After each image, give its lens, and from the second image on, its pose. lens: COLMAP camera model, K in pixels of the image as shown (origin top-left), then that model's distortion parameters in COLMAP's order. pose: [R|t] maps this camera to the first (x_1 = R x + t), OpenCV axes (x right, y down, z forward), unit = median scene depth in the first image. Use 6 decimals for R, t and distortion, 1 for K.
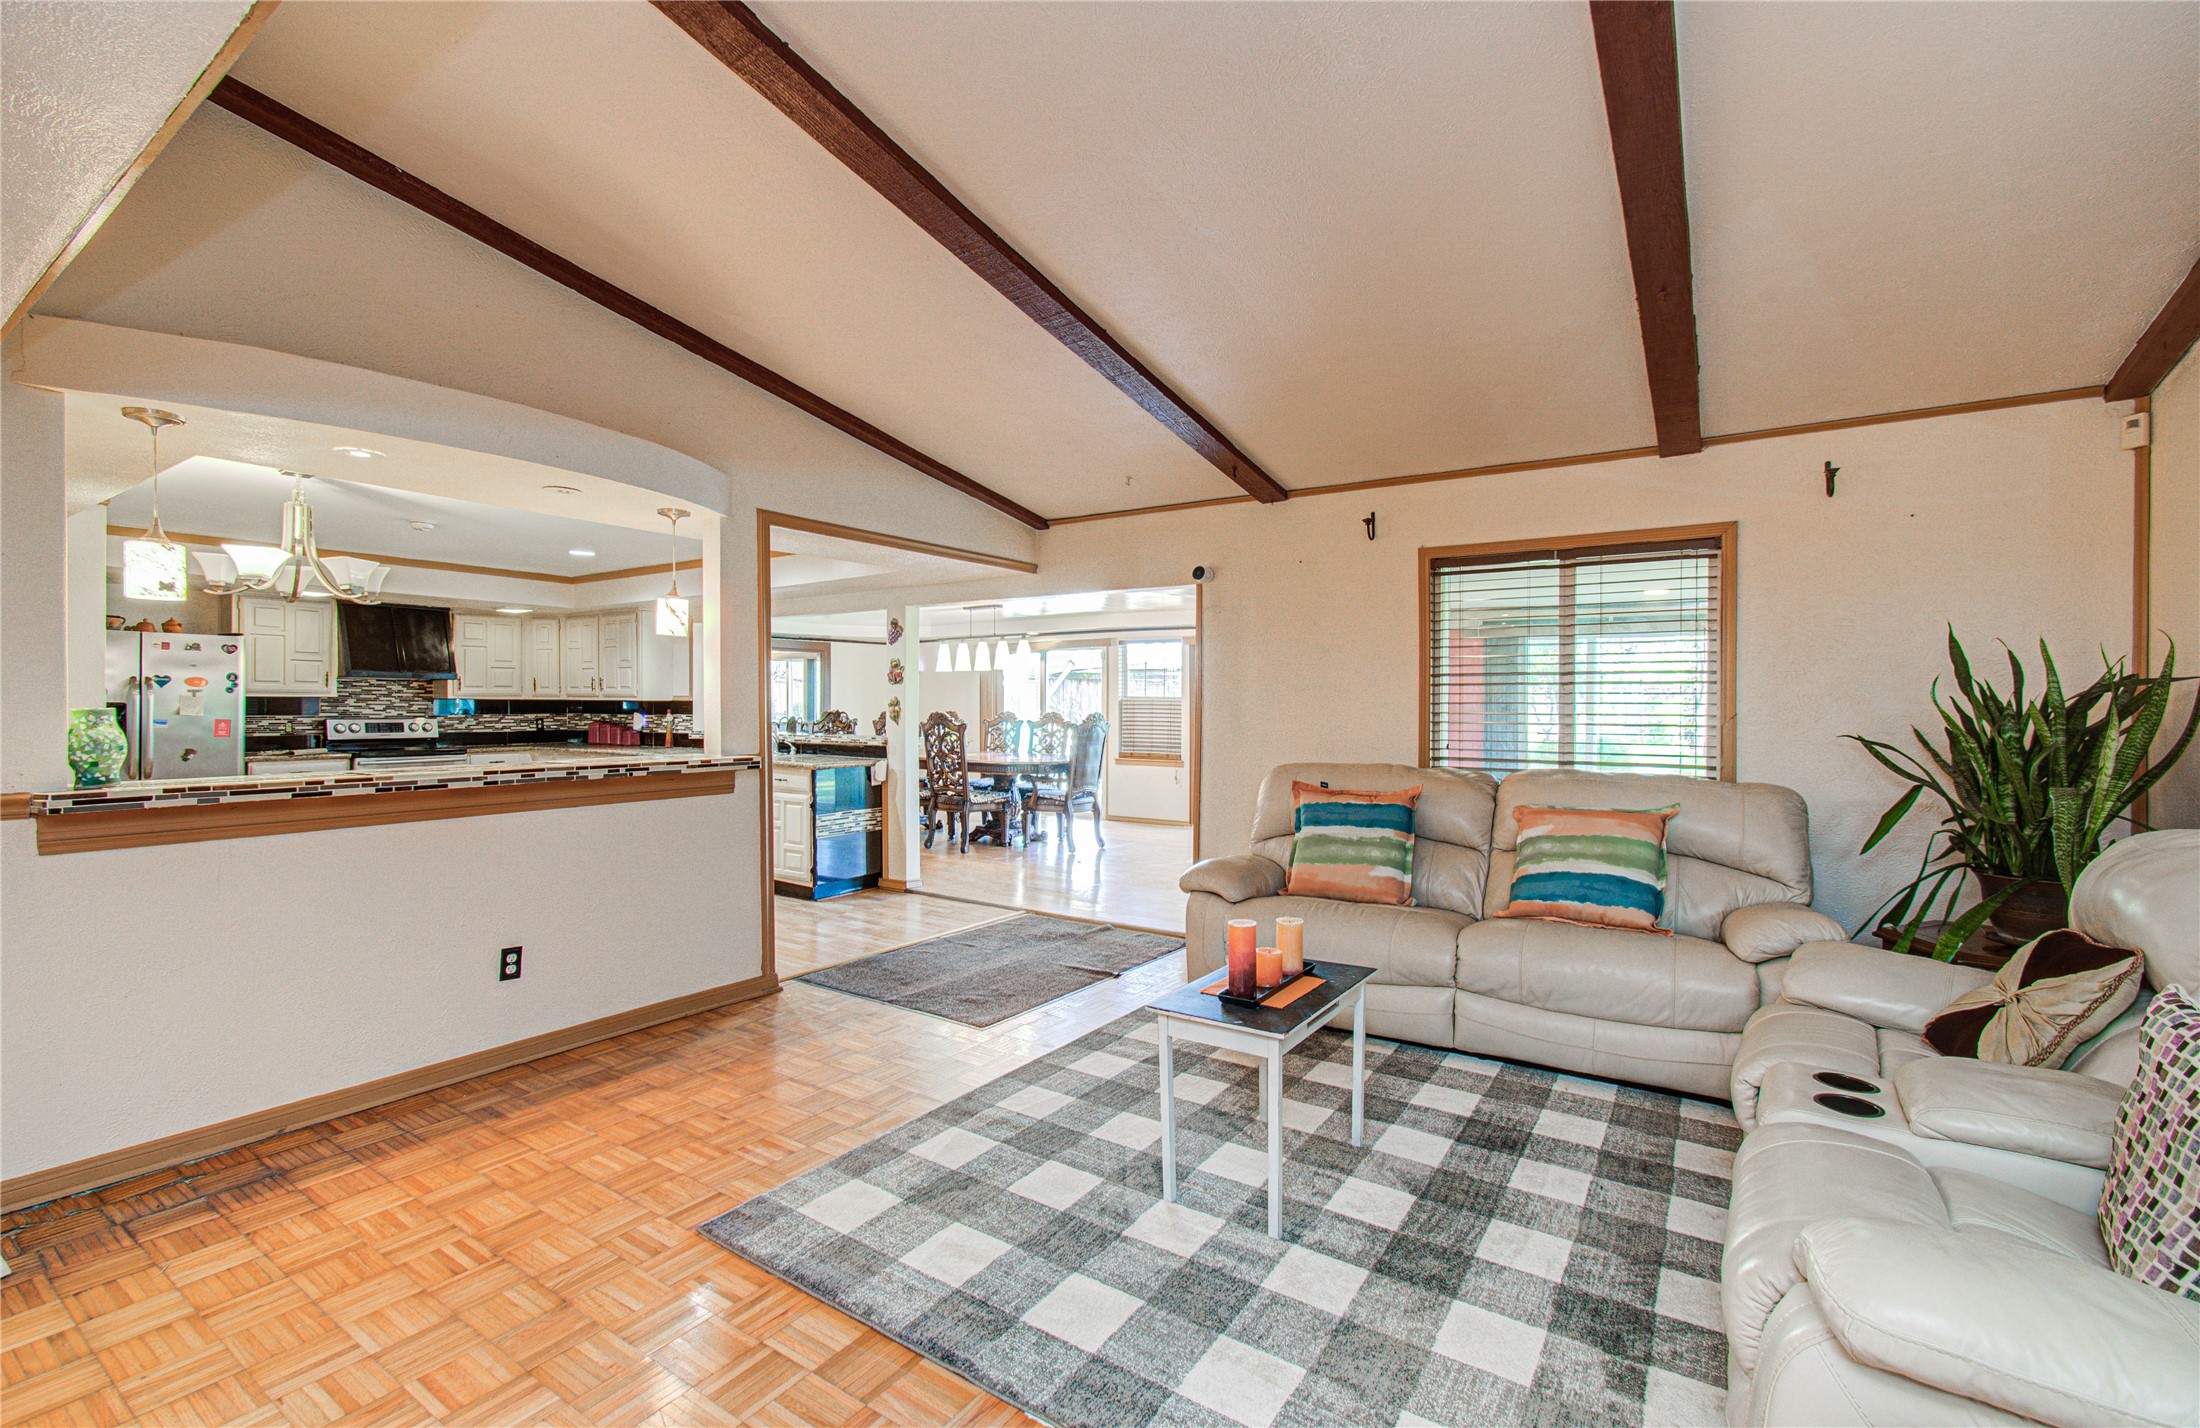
lens RADIAL K [[962.5, 0, 1091.4], [0, 962.5, 715.3], [0, 0, 1]] dist [0.001855, -0.000081]
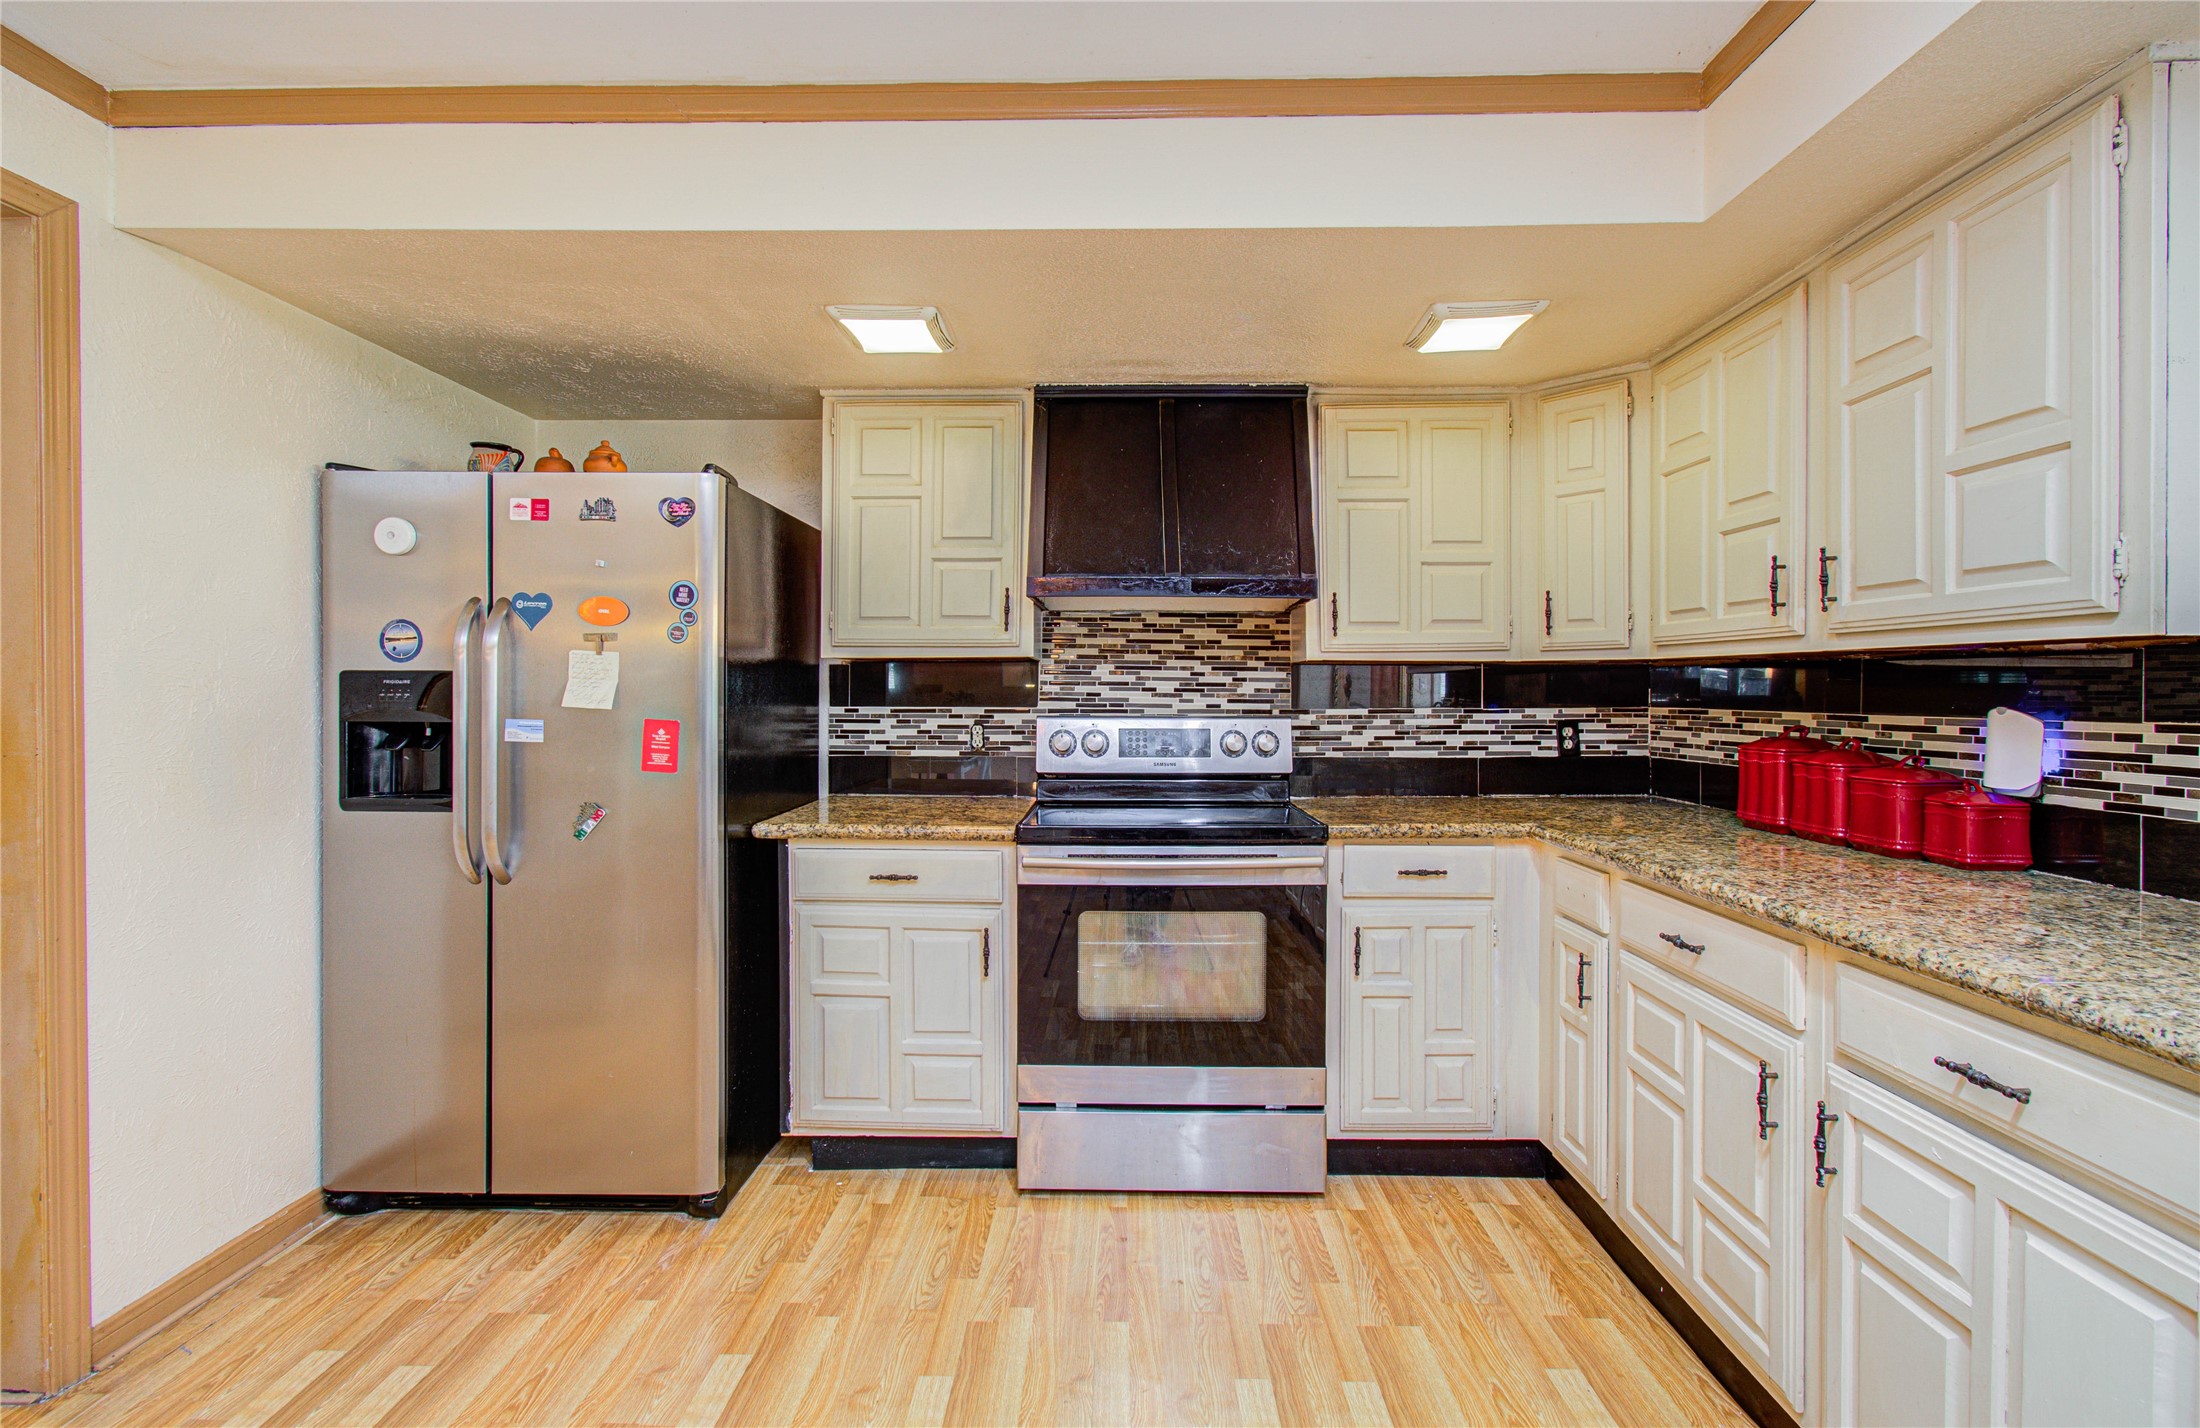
lens RADIAL K [[970.1, 0, 1101.0], [0, 970.1, 700.4], [0, 0, 1]] dist [-0.001601, 0.000495]
pose [[0.557518, 0.004227, -0.830154, -0.518384], [-0.008501, 0.999964, -0.000618, -0.003296], [0.830121, 0.007401, 0.557534, 0.914920]]
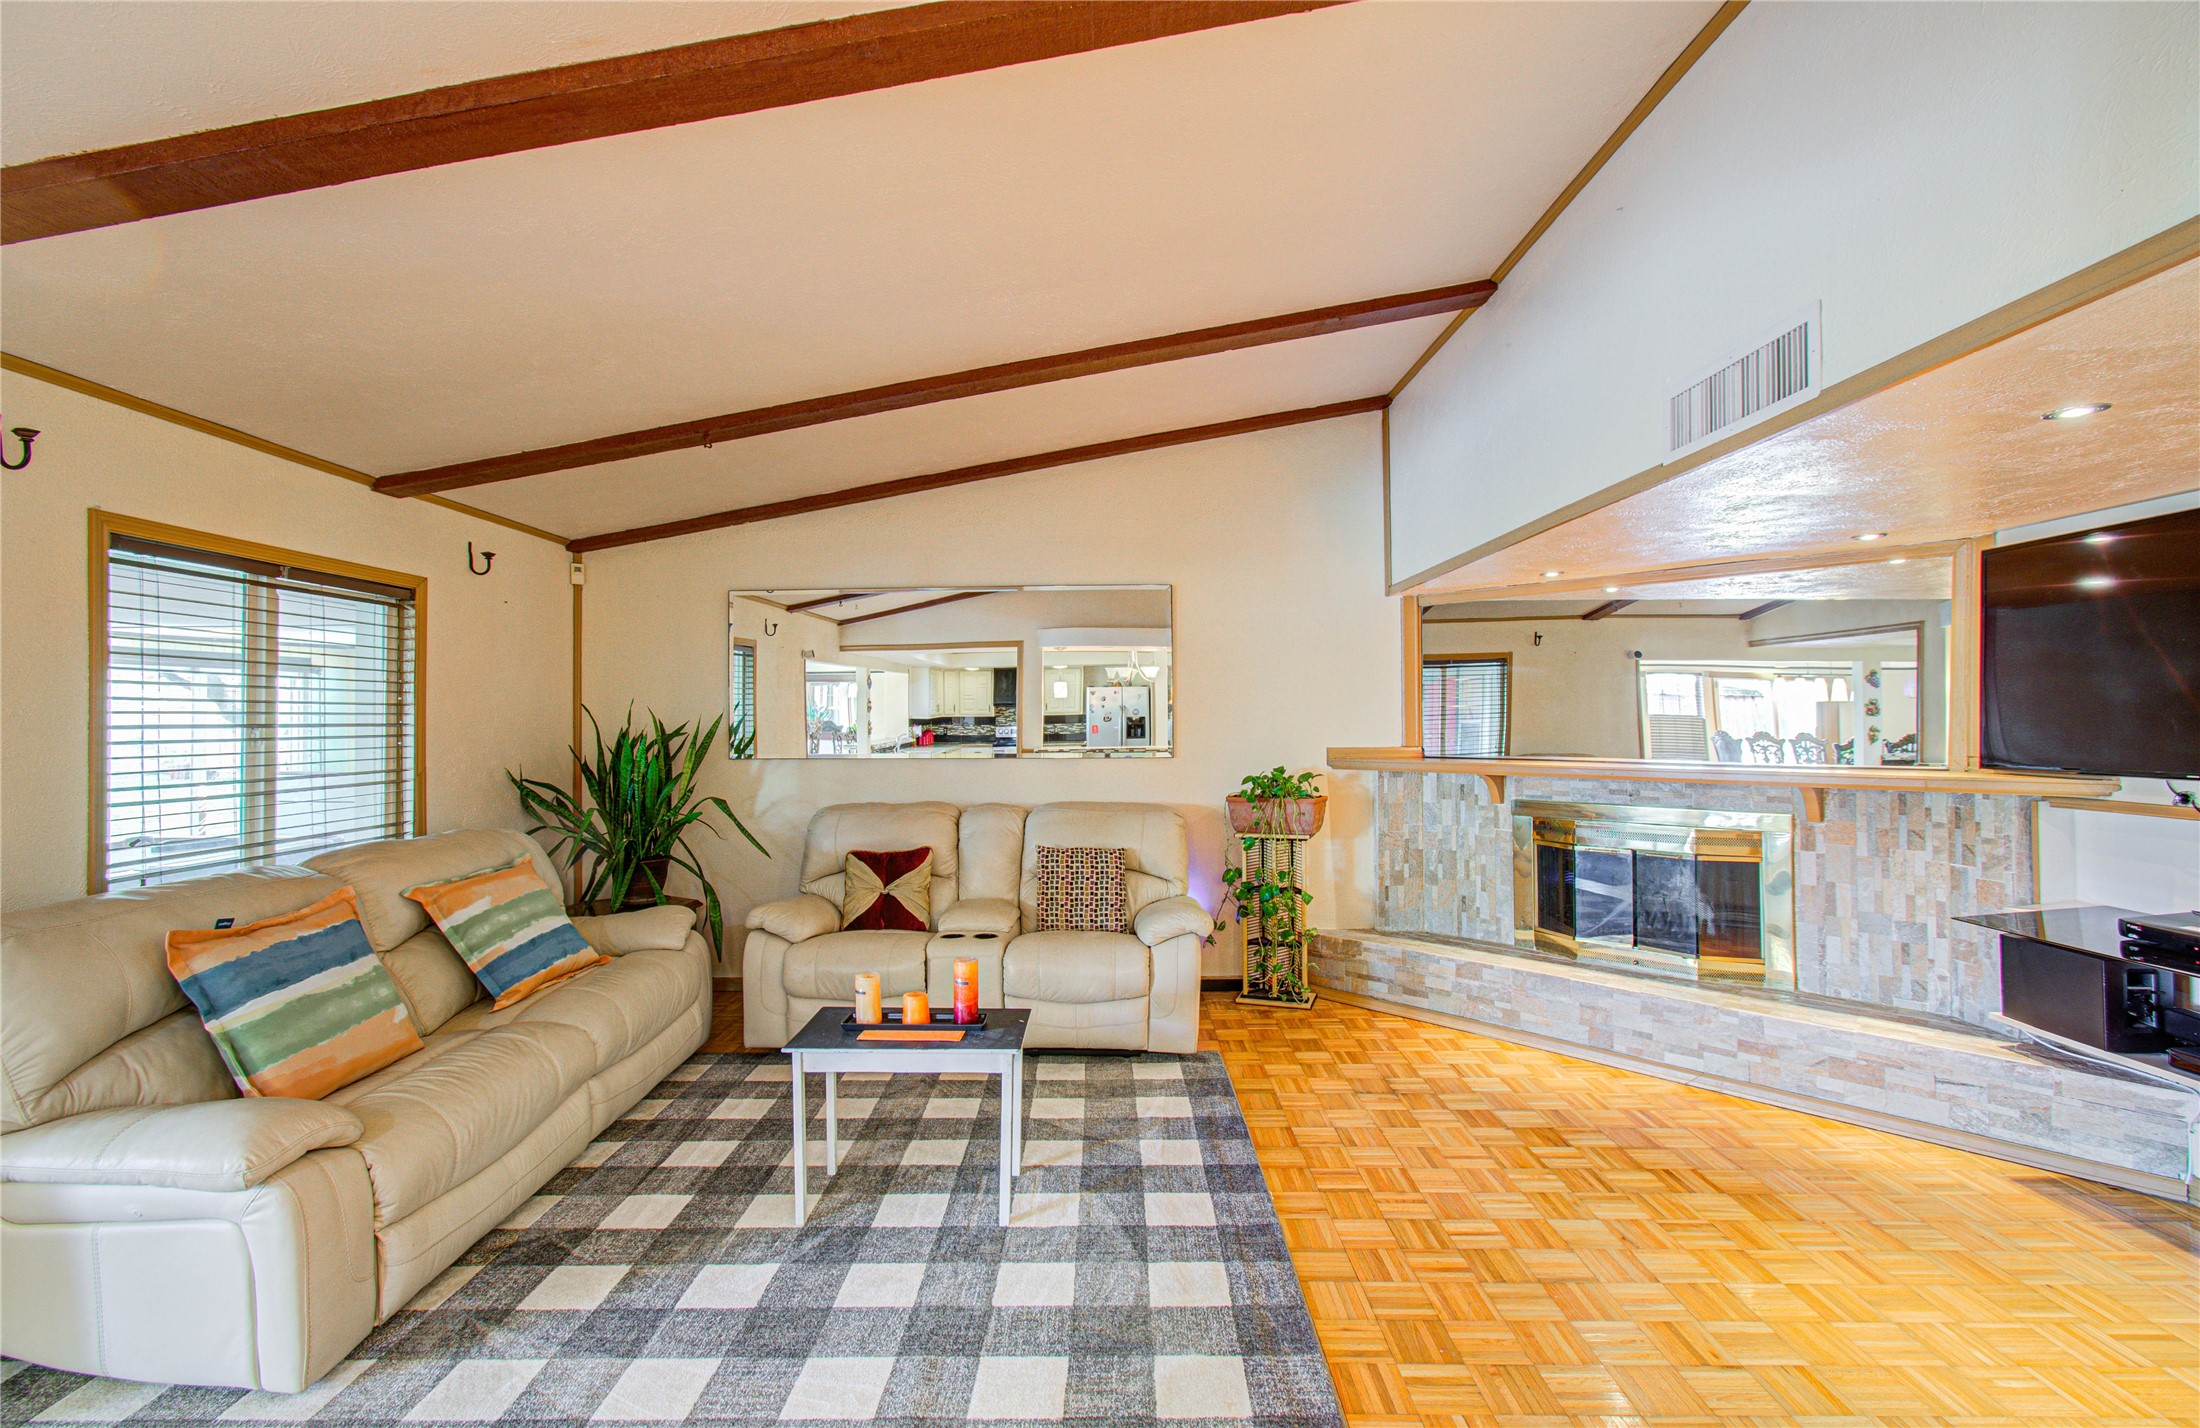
lens RADIAL K [[951.0, 0, 1095.3], [0, 951.0, 712.4], [0, 0, 1]] dist [0.012437, -0.000403]
pose [[-0.555554, 0.003350, 0.831474, -0.336613], [0.014307, 0.999882, 0.005531, -0.032429], [-0.831358, 0.014968, -0.555536, 0.574070]]
